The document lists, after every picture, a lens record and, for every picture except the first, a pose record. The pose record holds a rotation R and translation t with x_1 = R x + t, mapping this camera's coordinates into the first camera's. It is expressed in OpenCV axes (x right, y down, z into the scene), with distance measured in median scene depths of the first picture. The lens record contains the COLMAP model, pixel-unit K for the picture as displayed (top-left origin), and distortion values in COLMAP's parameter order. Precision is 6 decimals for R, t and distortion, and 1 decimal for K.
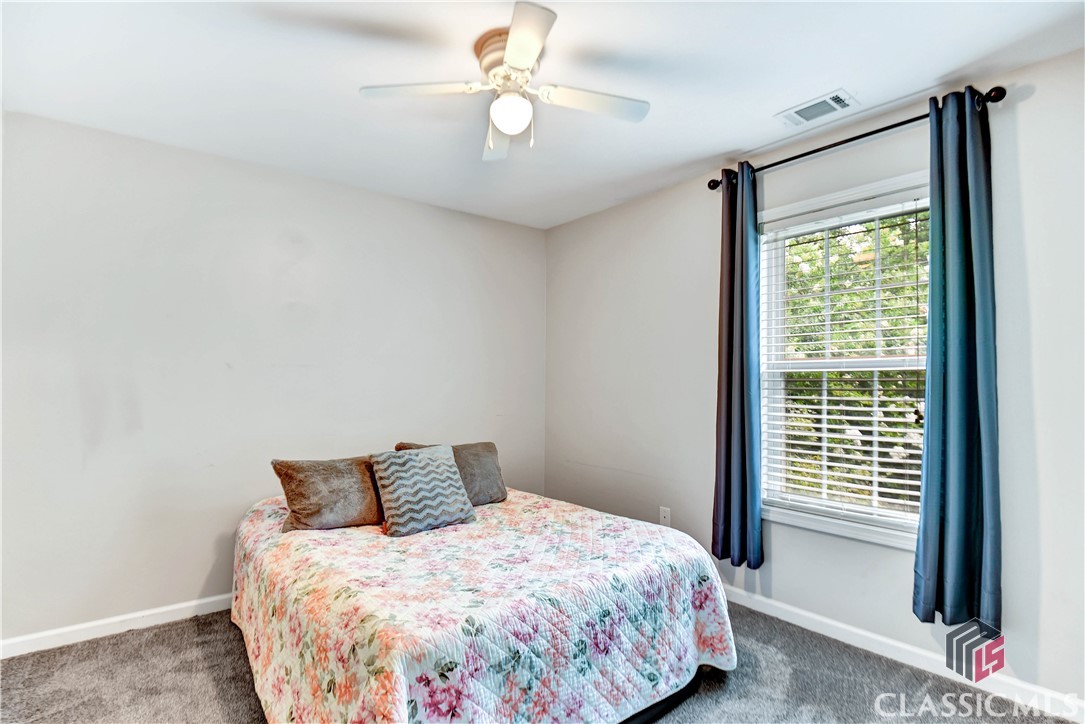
lens RADIAL K [[514.9, 0, 536.3], [0, 514.9, 380.2], [0, 0, 1]] dist [0.001722, -0.018005]
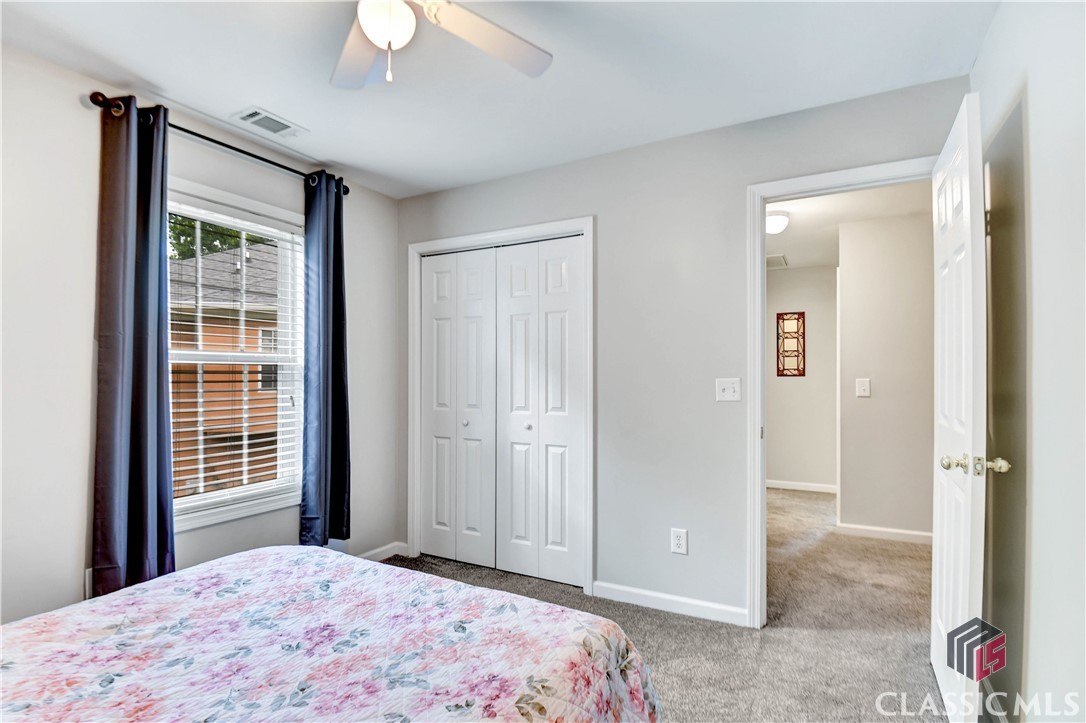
lens RADIAL K [[515.4, 0, 536.8], [0, 515.4, 379.7], [0, 0, 1]] dist [0.001722, -0.018005]
pose [[-0.351842, -0.010221, 0.936003, -0.722843], [0.001678, 0.999932, 0.011550, 0.004497], [-0.936058, 0.005634, -0.351801, 0.910747]]
